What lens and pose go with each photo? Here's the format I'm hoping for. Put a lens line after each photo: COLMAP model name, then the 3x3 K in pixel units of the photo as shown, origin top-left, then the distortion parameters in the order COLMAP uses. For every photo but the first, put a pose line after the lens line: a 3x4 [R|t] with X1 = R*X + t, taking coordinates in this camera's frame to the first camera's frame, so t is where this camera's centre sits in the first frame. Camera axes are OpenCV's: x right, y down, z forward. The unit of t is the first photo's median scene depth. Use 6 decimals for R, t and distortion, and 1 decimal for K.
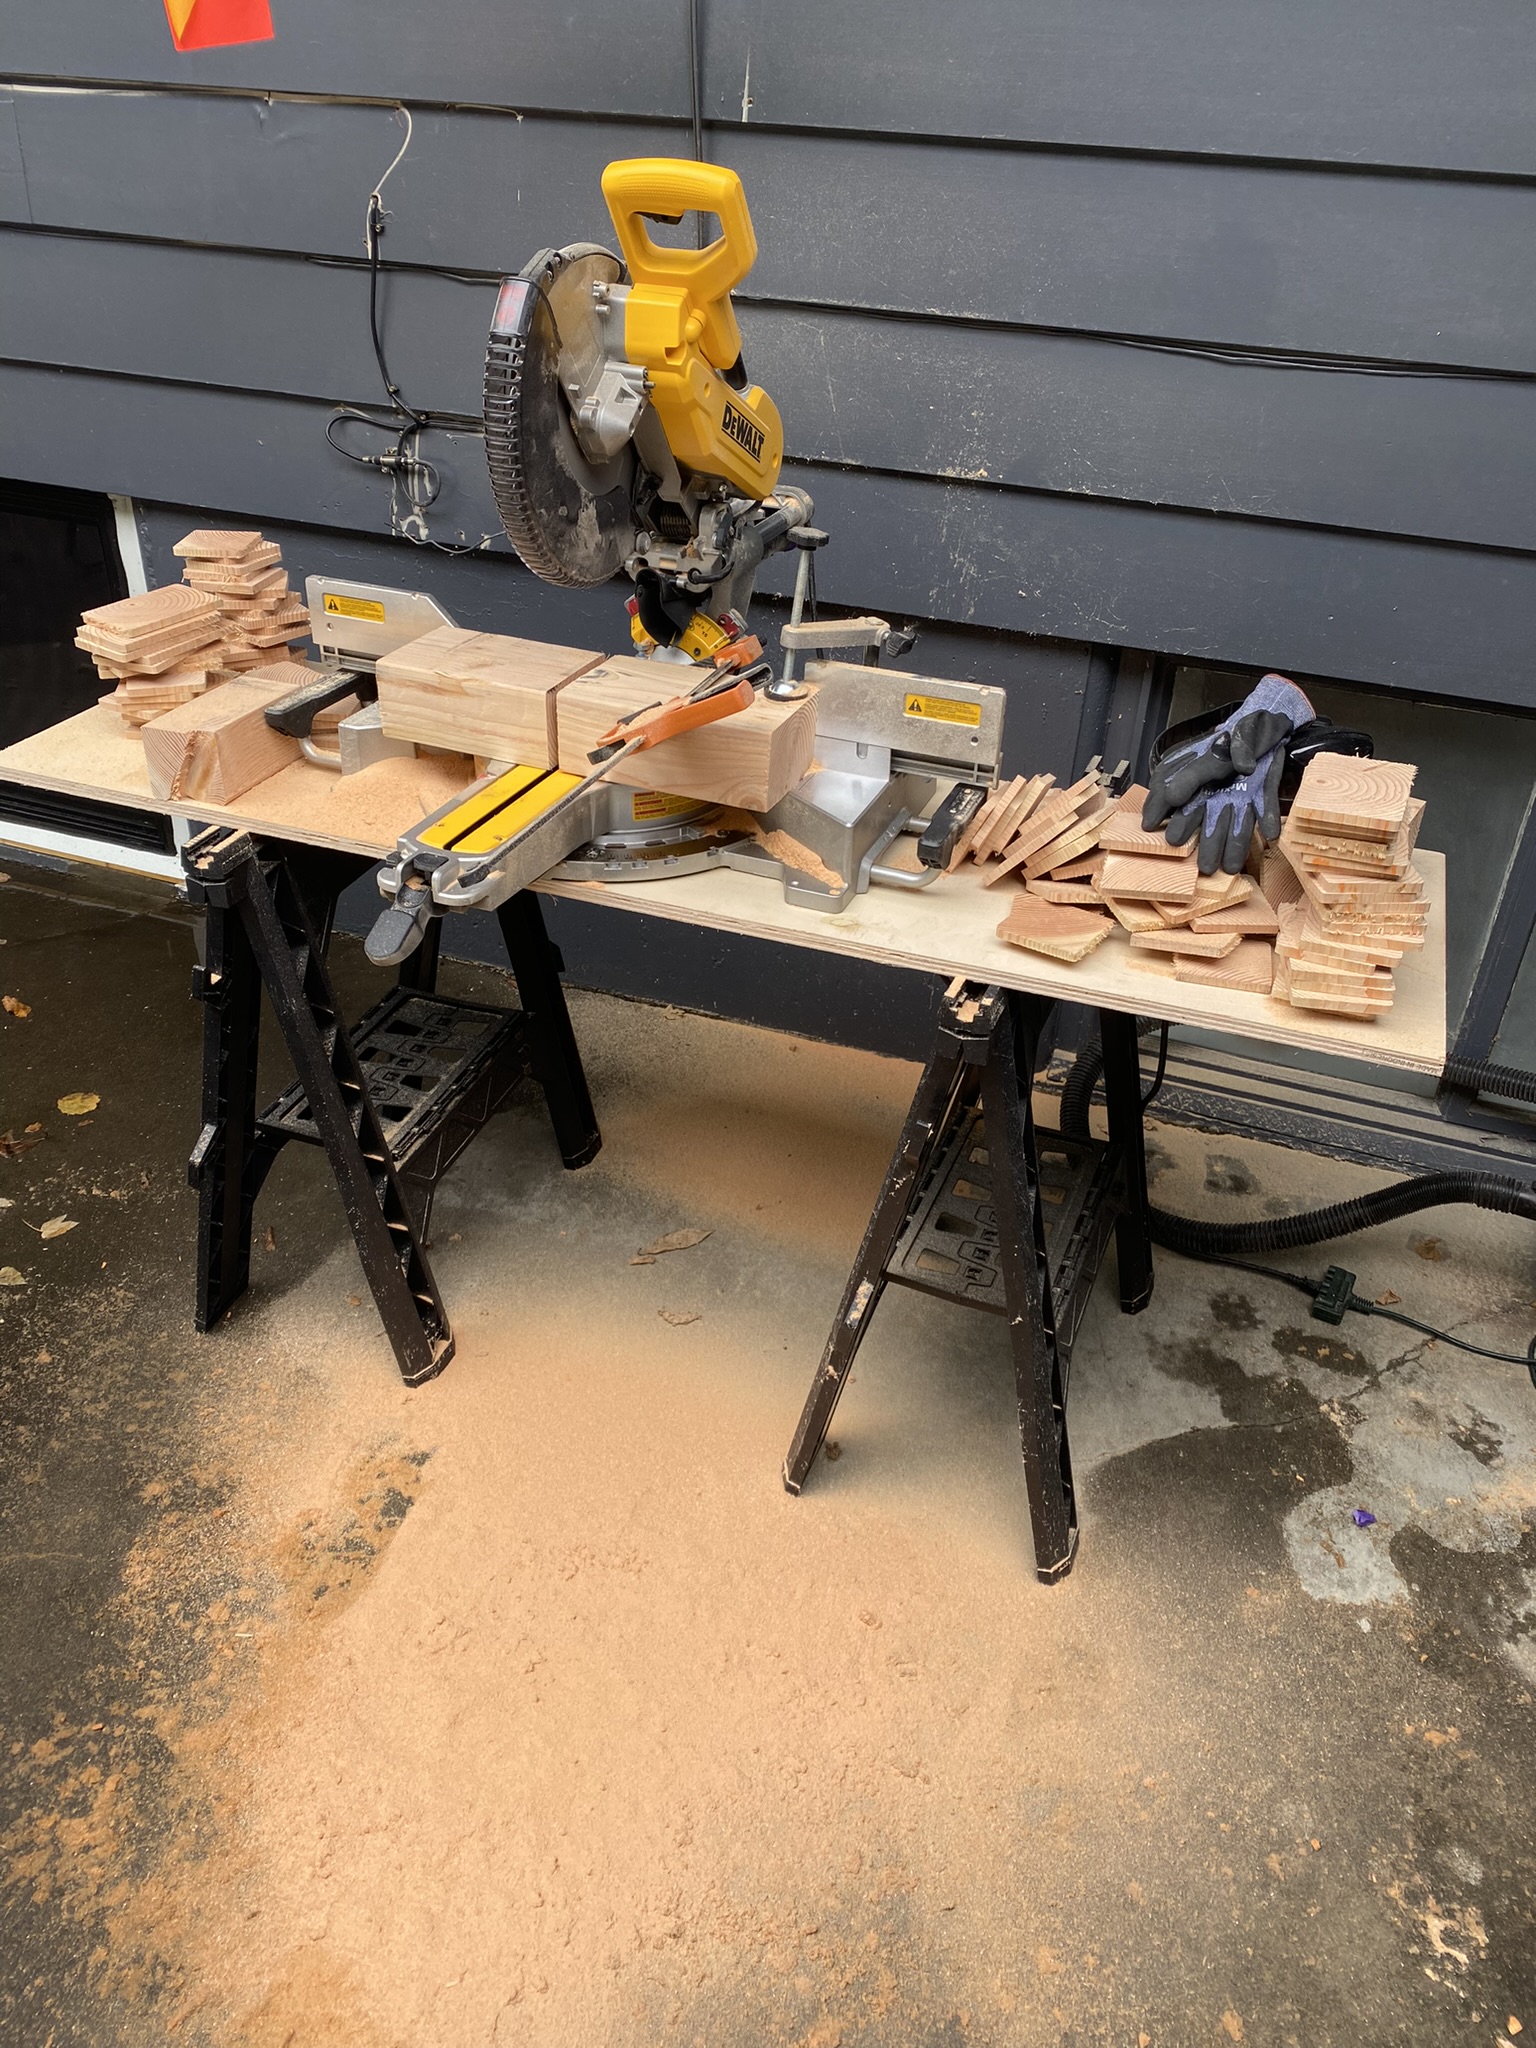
lens RADIAL K [[1561.5, 0, 771.9], [0, 1561.5, 1018.4], [0, 0, 1]] dist [-0.015243, 0.026489]
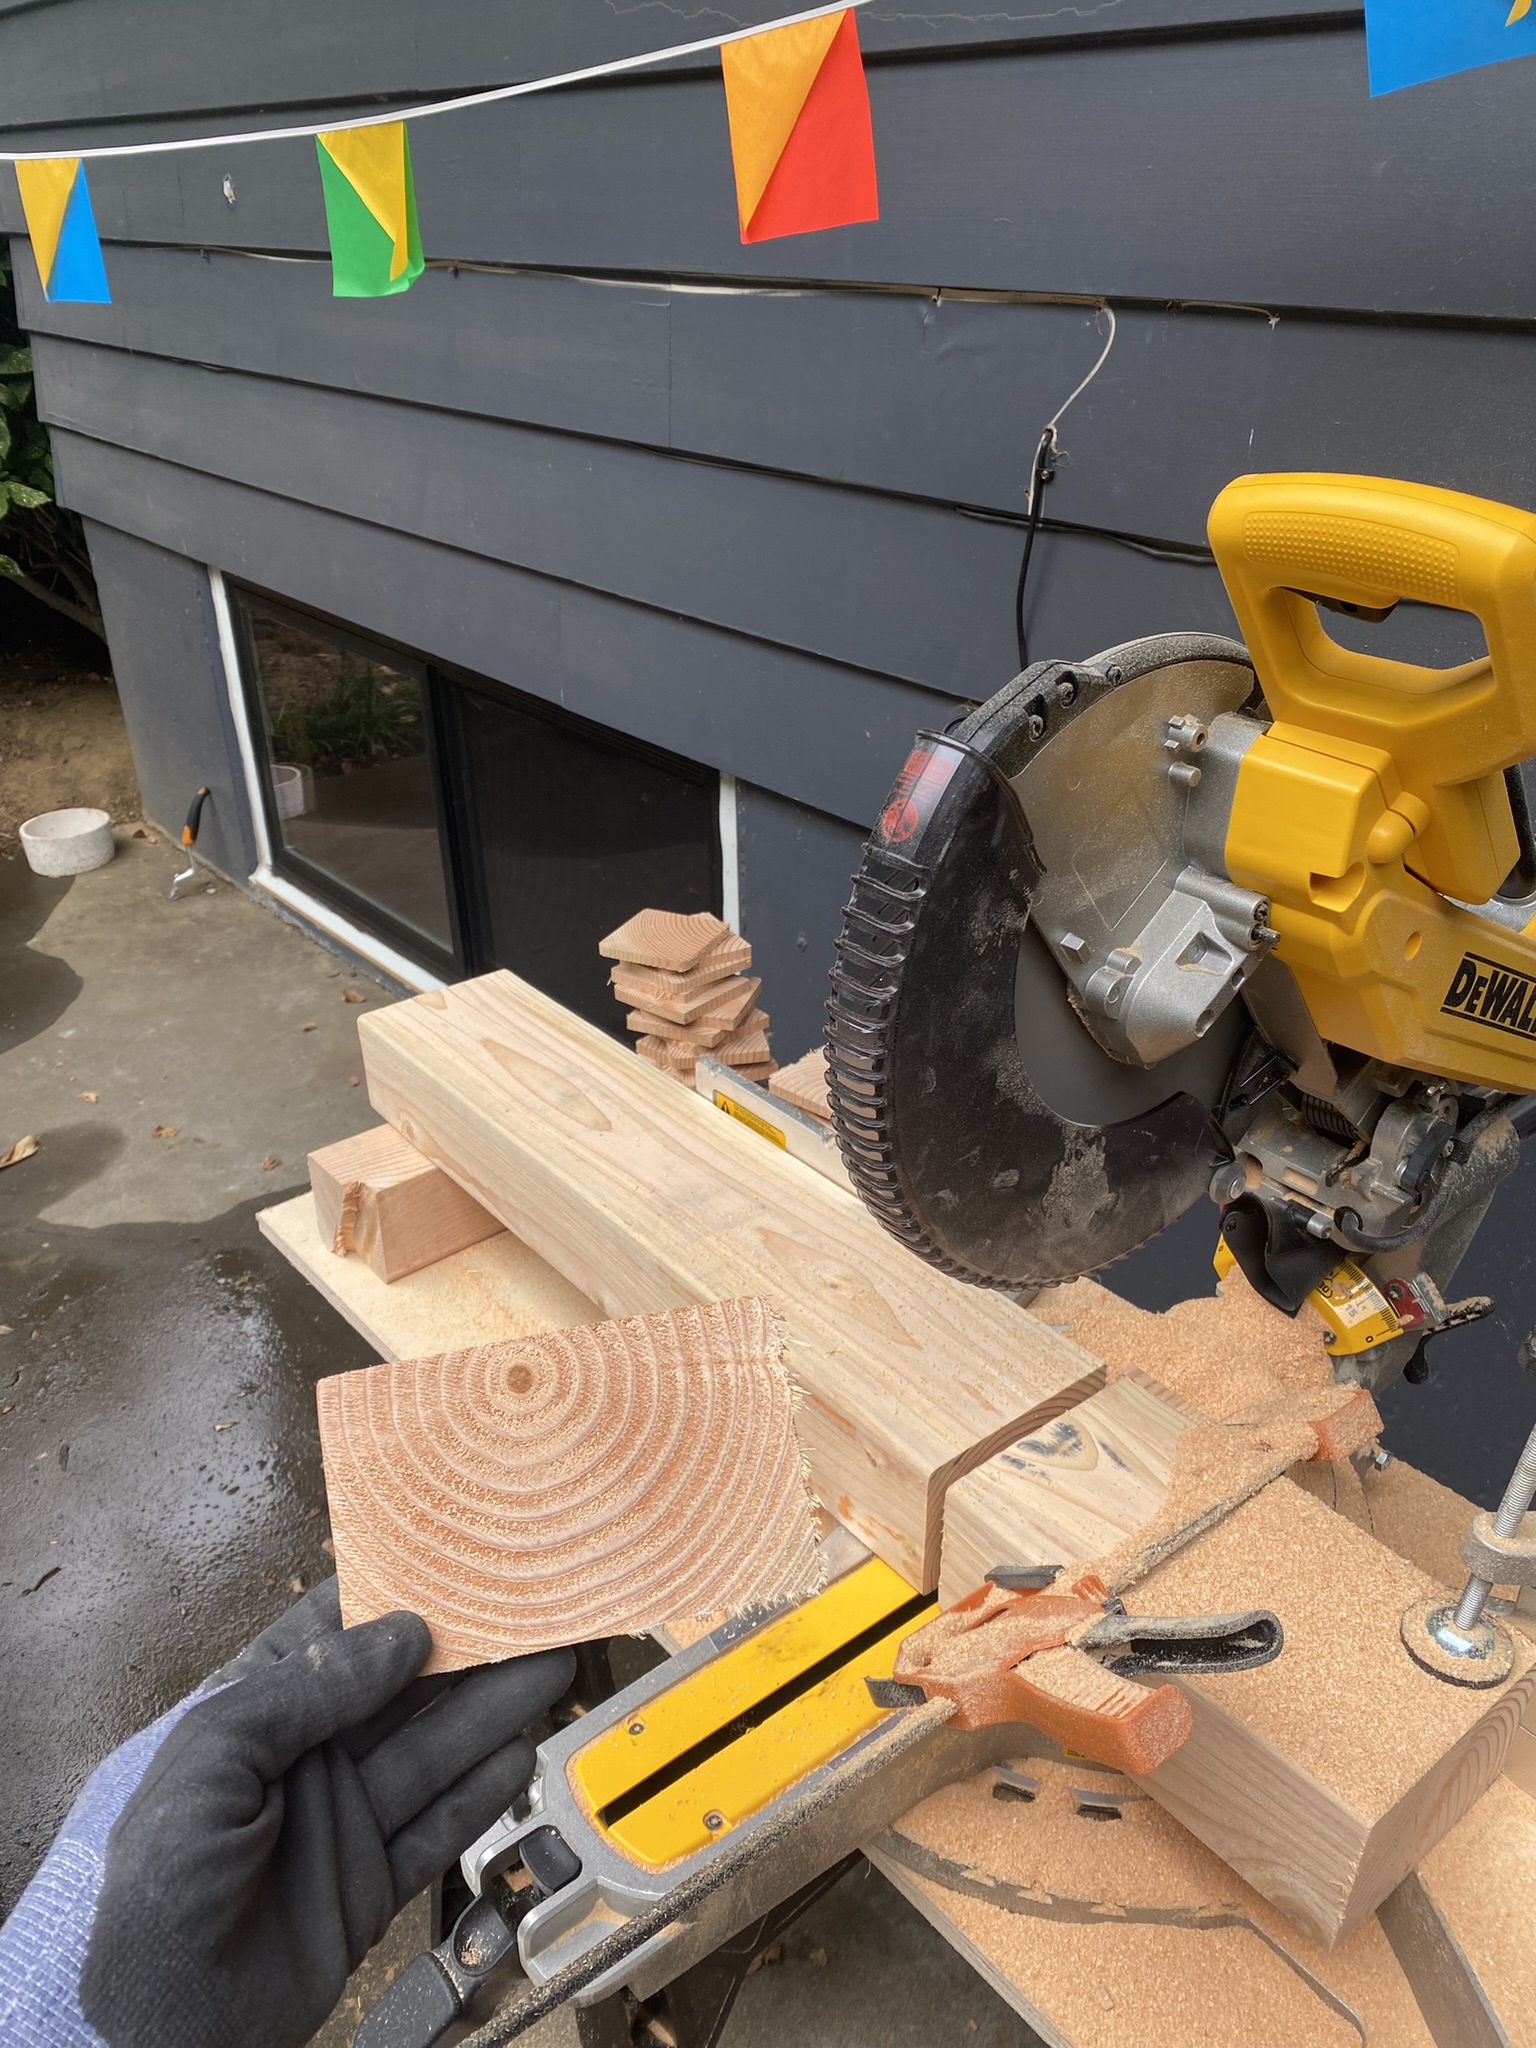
lens RADIAL K [[1561.5, 0, 771.7], [0, 1561.5, 1034.3], [0, 0, 1]] dist [-0.015243, 0.026489]
pose [[0.865589, 0.196918, -0.460412, 0.010335], [-0.229263, 0.973253, -0.014762, -0.337075], [0.445191, 0.118333, 0.887582, 0.538330]]
